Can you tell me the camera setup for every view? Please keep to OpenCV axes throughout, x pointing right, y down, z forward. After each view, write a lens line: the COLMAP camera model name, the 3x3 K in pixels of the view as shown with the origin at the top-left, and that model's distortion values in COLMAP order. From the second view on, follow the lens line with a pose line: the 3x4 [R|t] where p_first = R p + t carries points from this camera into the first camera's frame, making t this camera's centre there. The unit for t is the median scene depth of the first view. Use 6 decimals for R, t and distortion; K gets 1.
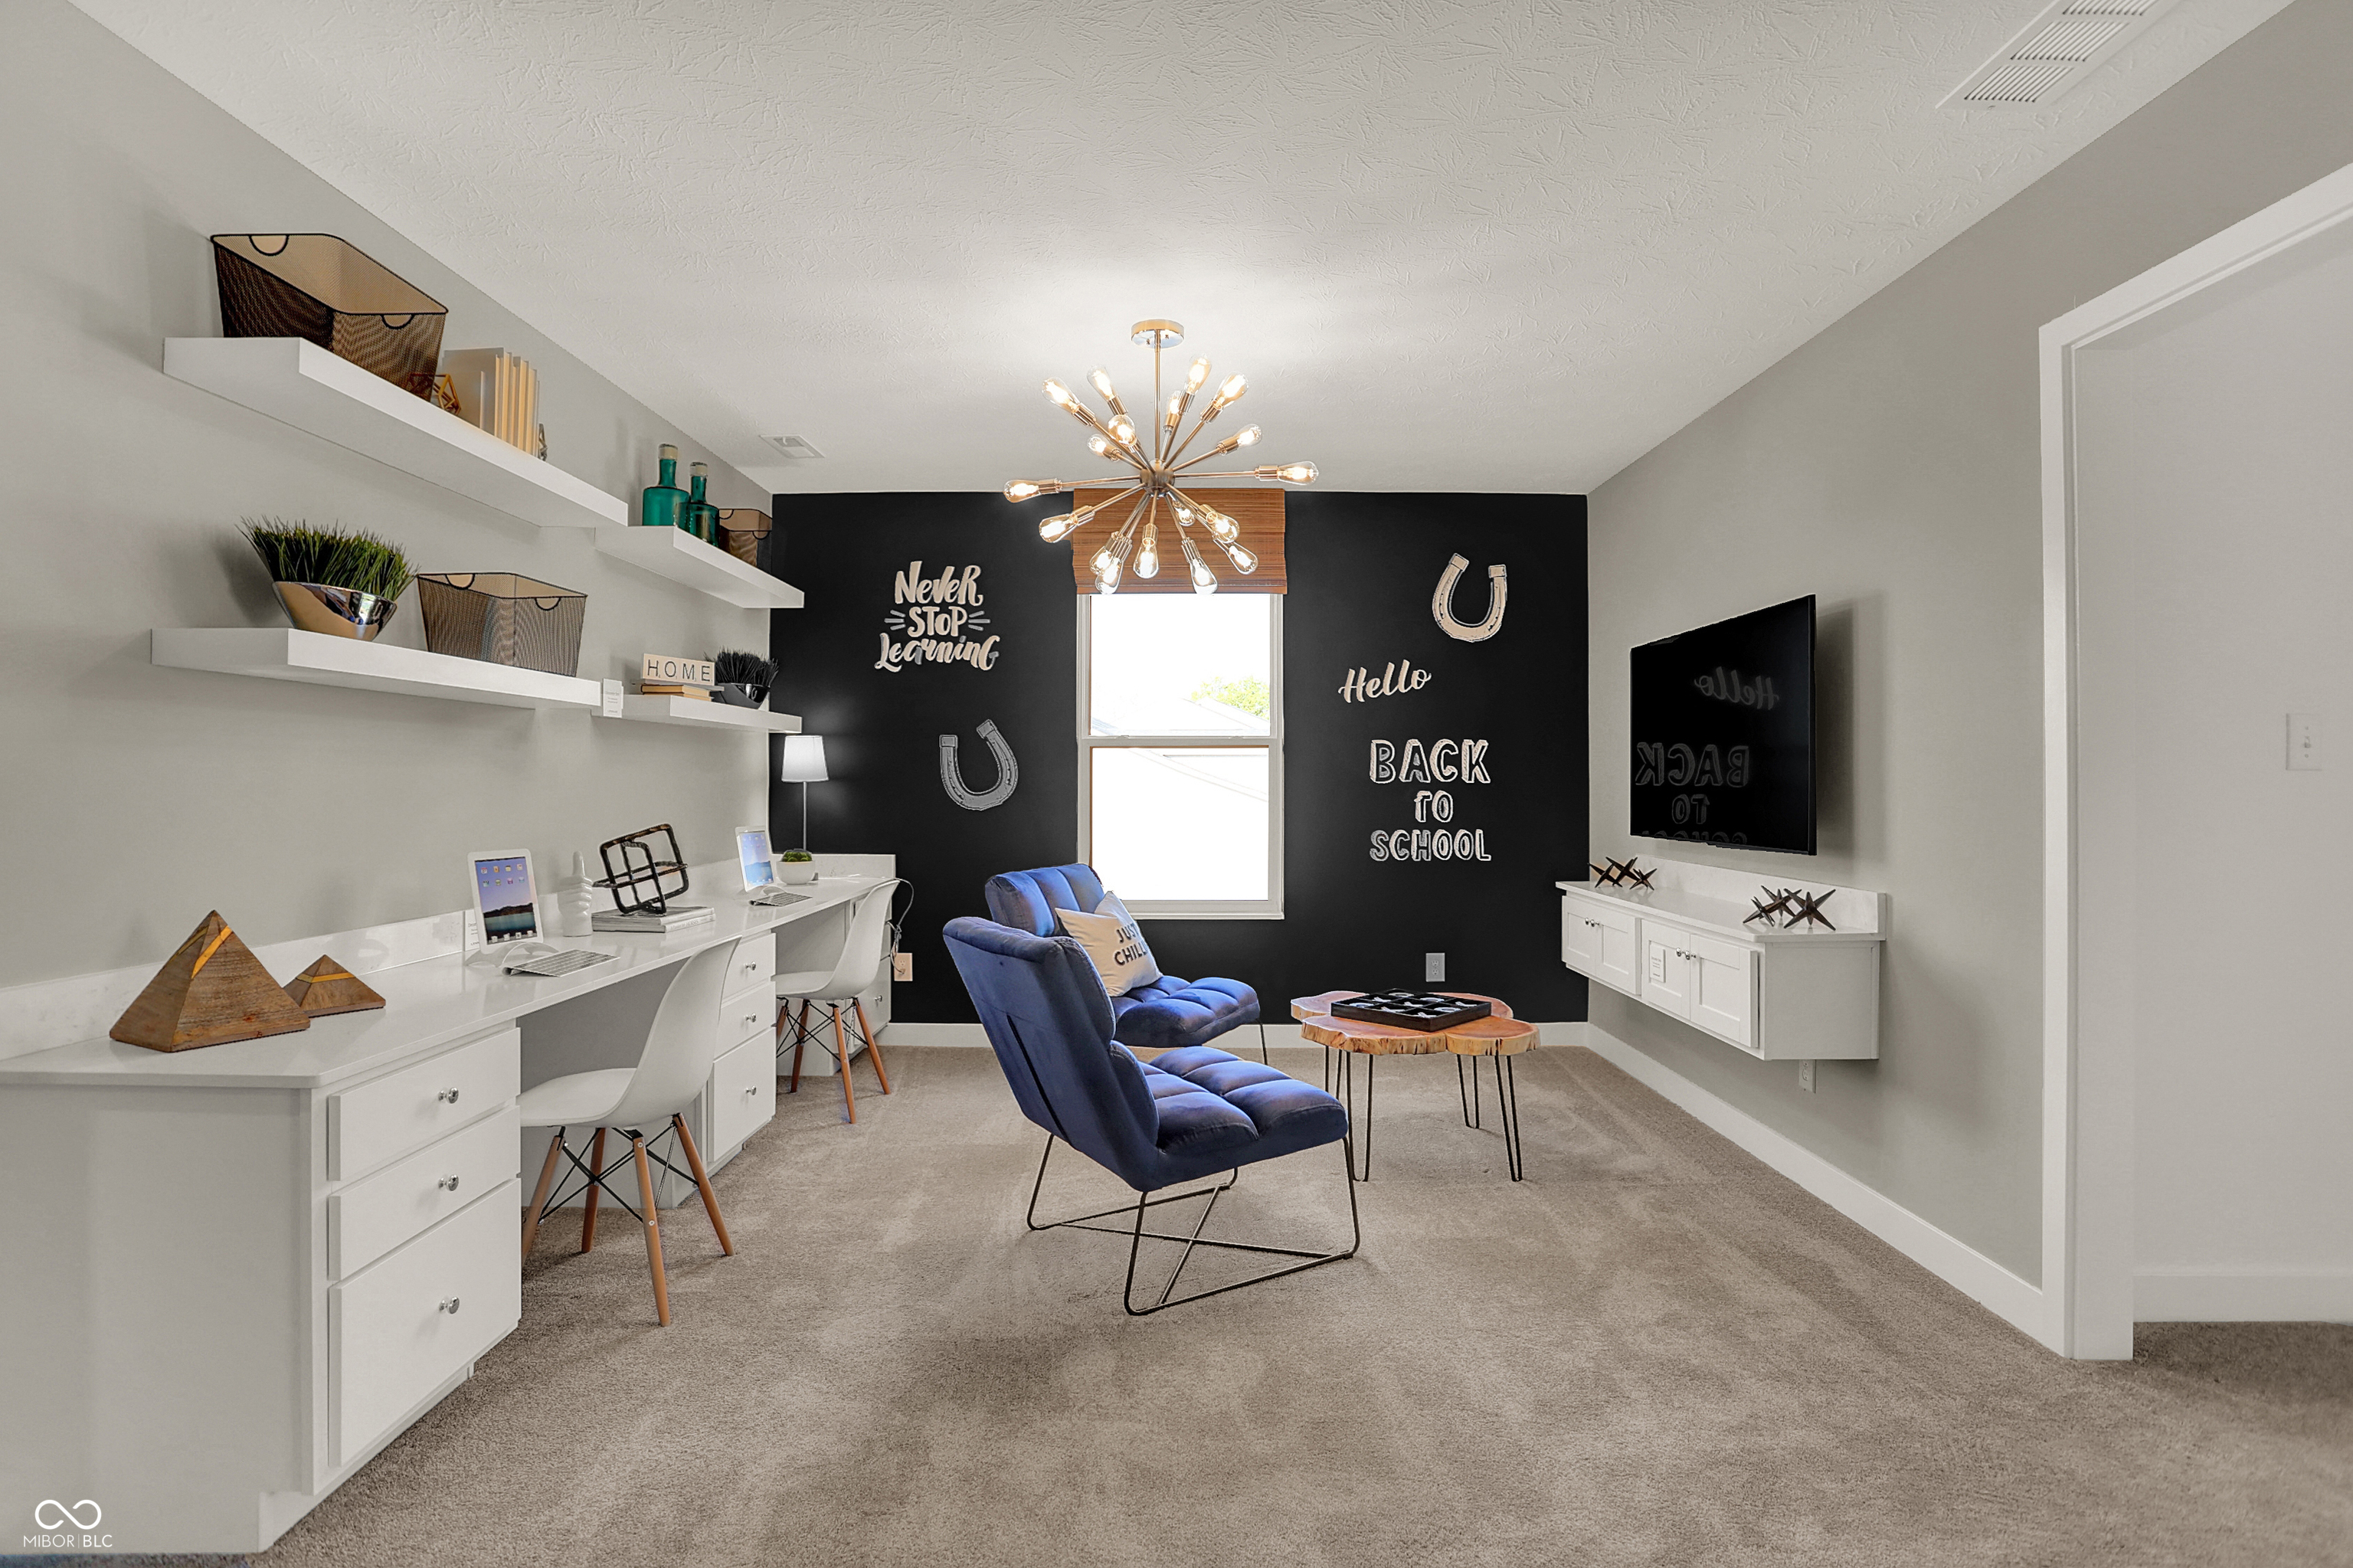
lens RADIAL K [[1131.0, 0, 1184.5], [0, 1131.0, 773.1], [0, 0, 1]] dist [-0.079352, 0.036545]
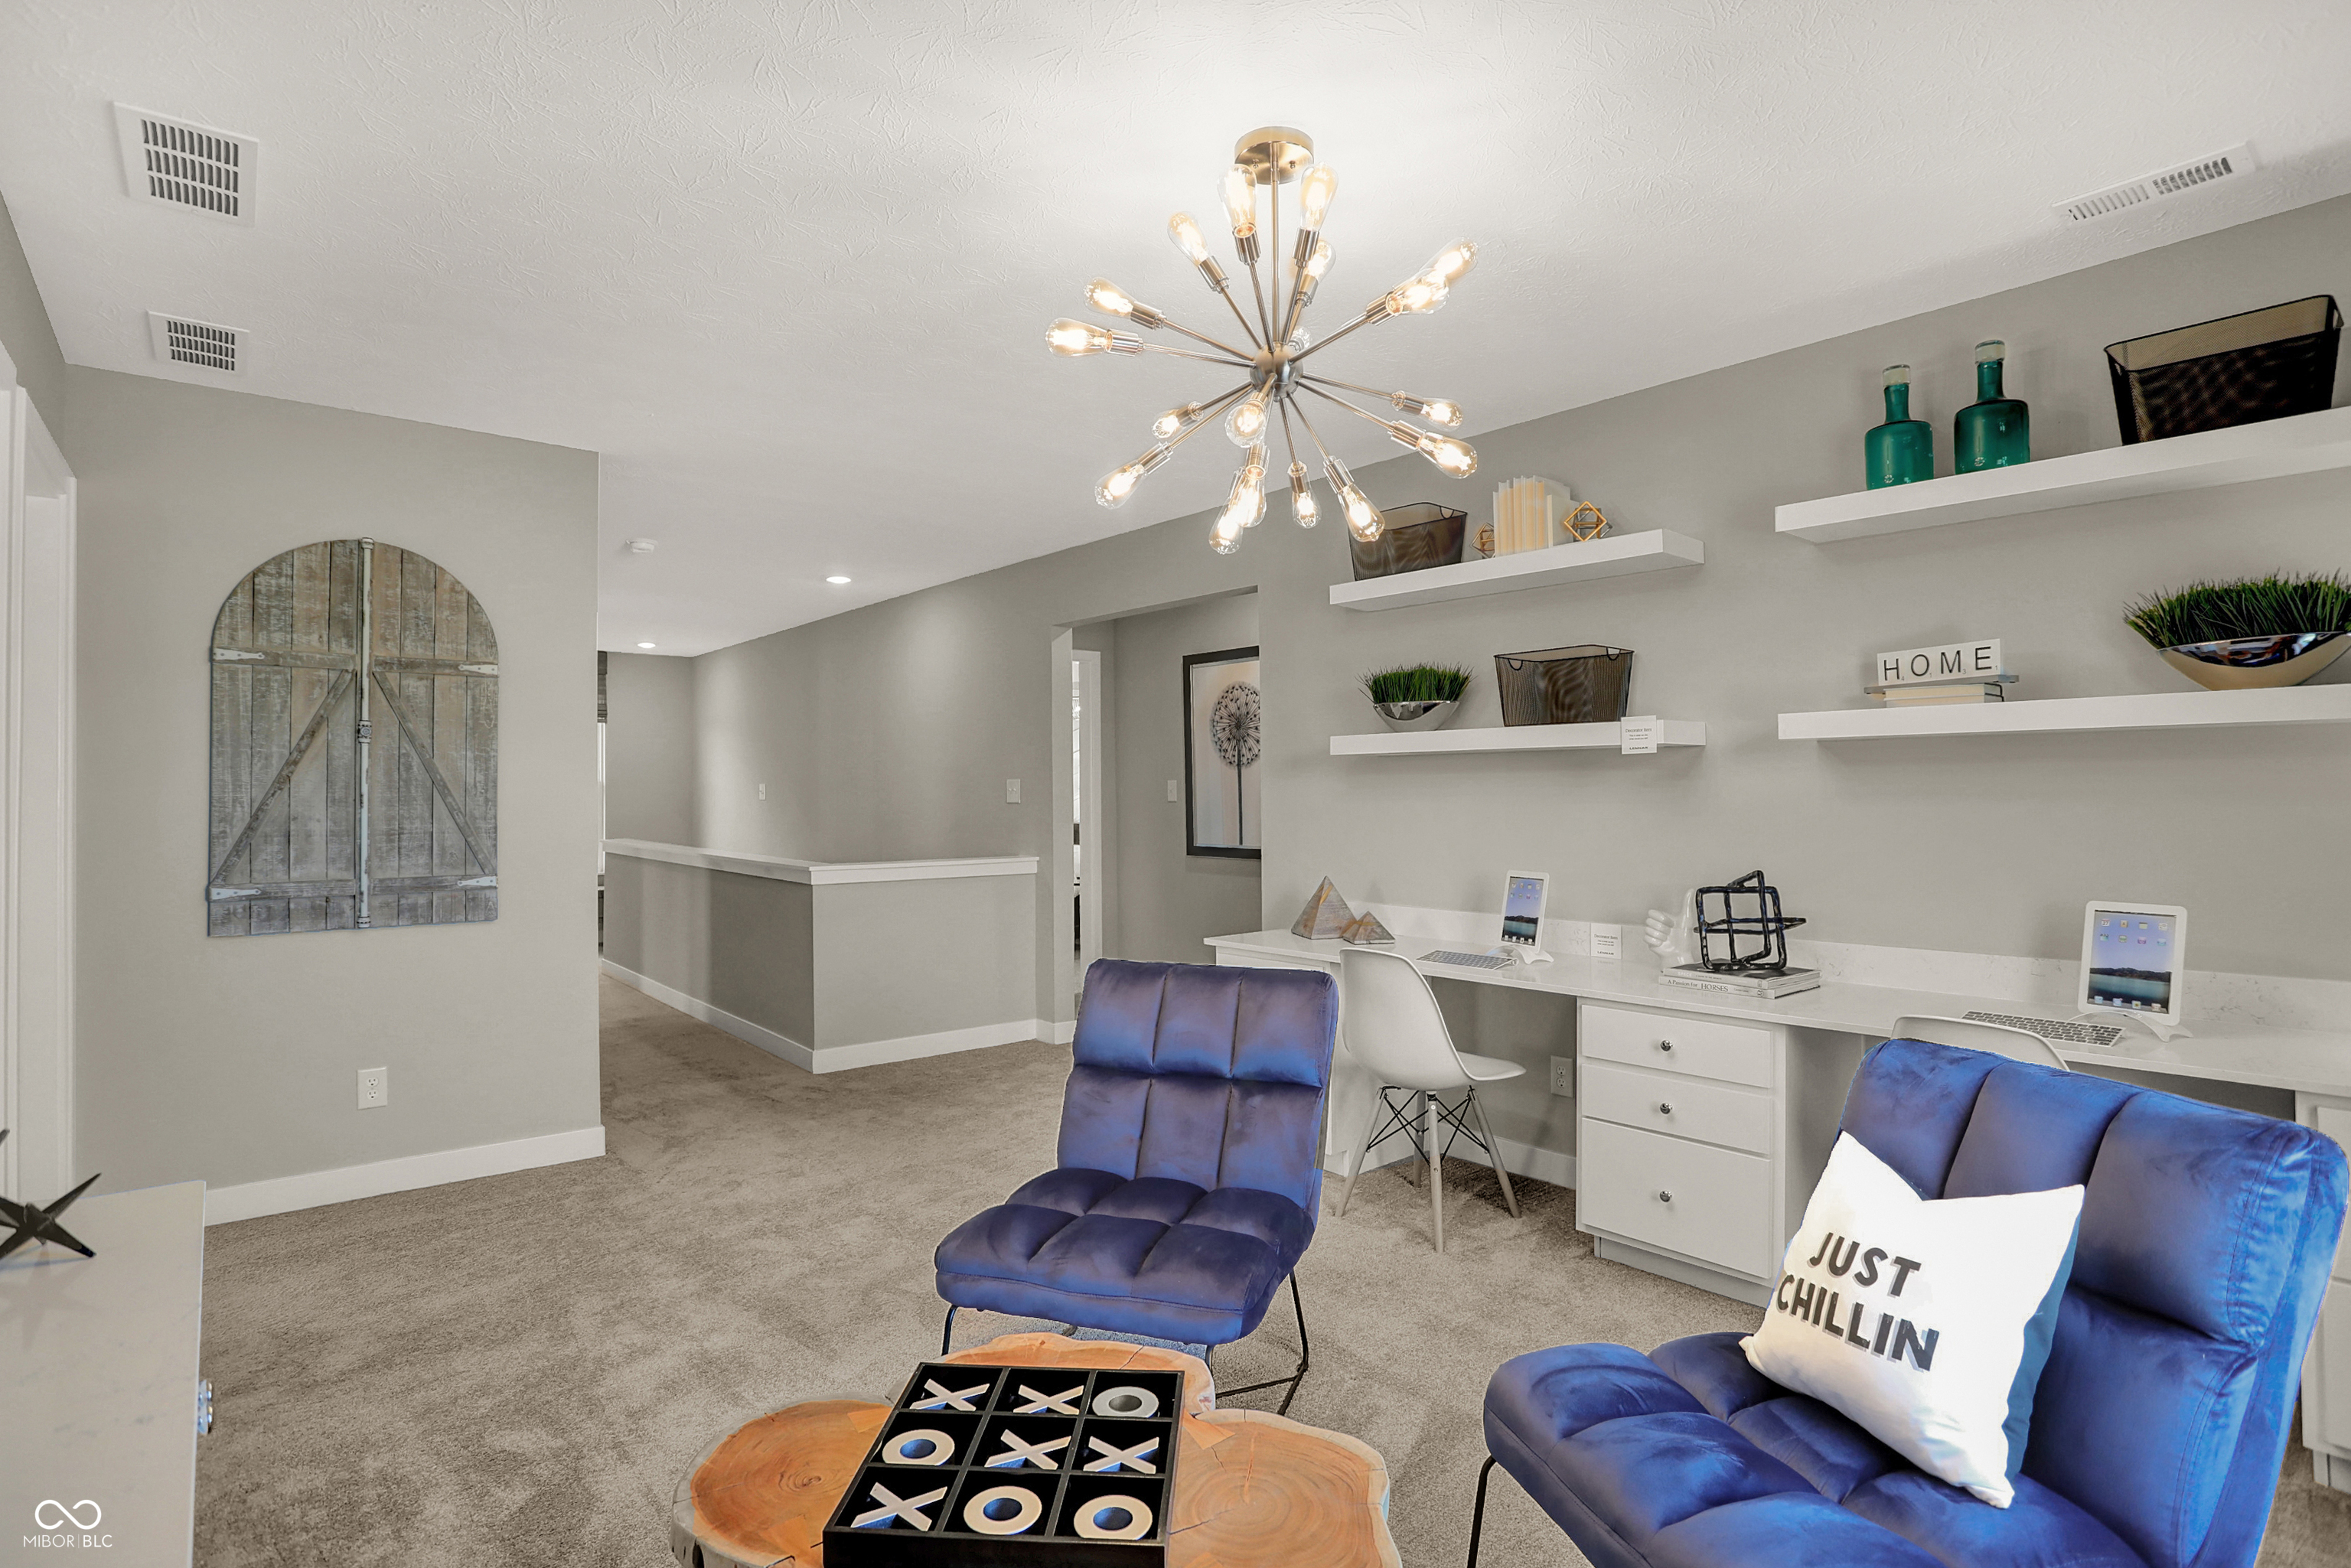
lens RADIAL K [[1130.0, 0, 1183.5], [0, 1130.0, 773.1], [0, 0, 1]] dist [-0.079352, 0.036545]
pose [[-0.801638, -0.008958, -0.597743, 0.417522], [0.007449, 0.999660, -0.024972, -0.012842], [0.597764, -0.024471, -0.801299, 1.594942]]
